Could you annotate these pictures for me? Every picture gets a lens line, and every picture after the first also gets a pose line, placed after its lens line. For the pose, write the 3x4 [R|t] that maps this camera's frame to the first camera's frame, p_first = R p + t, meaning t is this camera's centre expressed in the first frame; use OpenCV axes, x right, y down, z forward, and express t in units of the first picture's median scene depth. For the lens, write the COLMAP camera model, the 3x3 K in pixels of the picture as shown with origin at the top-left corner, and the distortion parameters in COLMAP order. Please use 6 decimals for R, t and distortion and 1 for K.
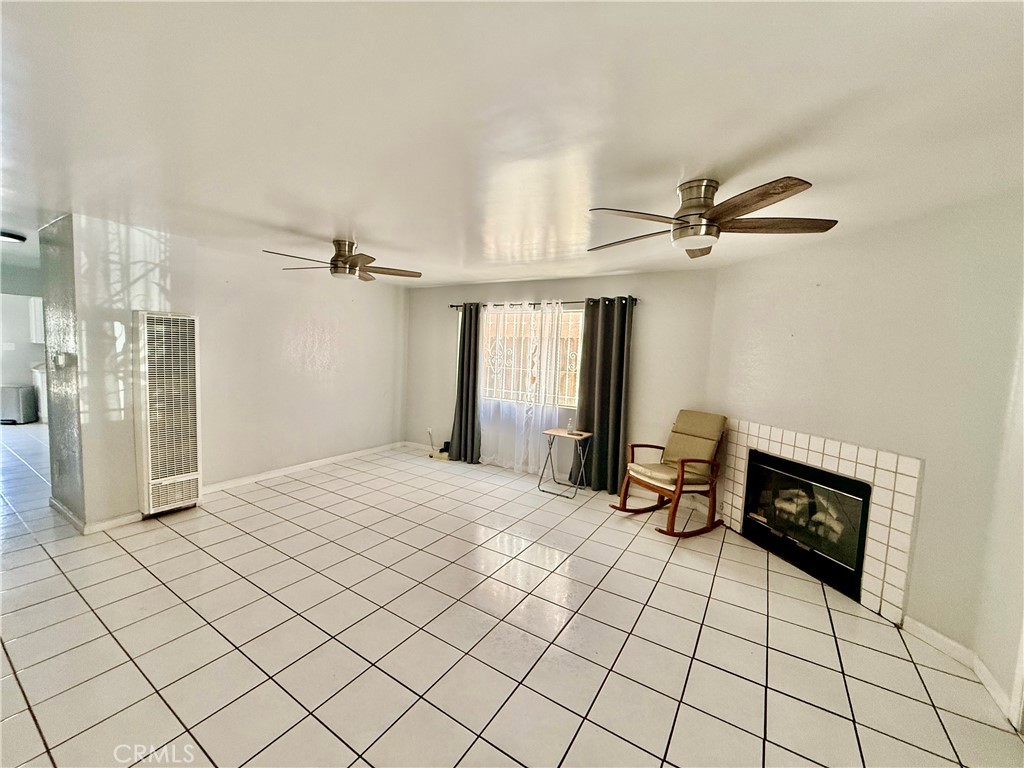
lens RADIAL K [[410.1, 0, 511.3], [0, 410.1, 382.8], [0, 0, 1]] dist [0.003277, 0.000082]
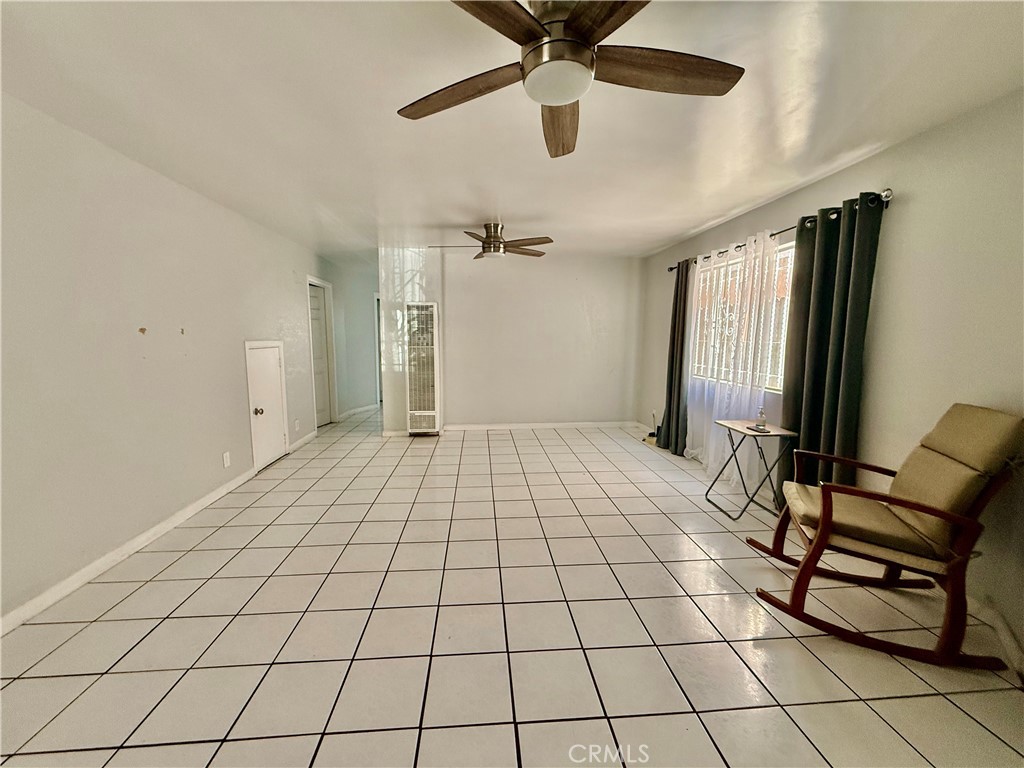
lens RADIAL K [[410.1, 0, 511.3], [0, 410.1, 382.8], [0, 0, 1]] dist [0.003277, 0.000082]
pose [[0.602729, 0.055140, -0.796038, 0.573218], [-0.044004, 0.998388, 0.035838, 0.056599], [0.796731, 0.013428, 0.604184, 0.356792]]
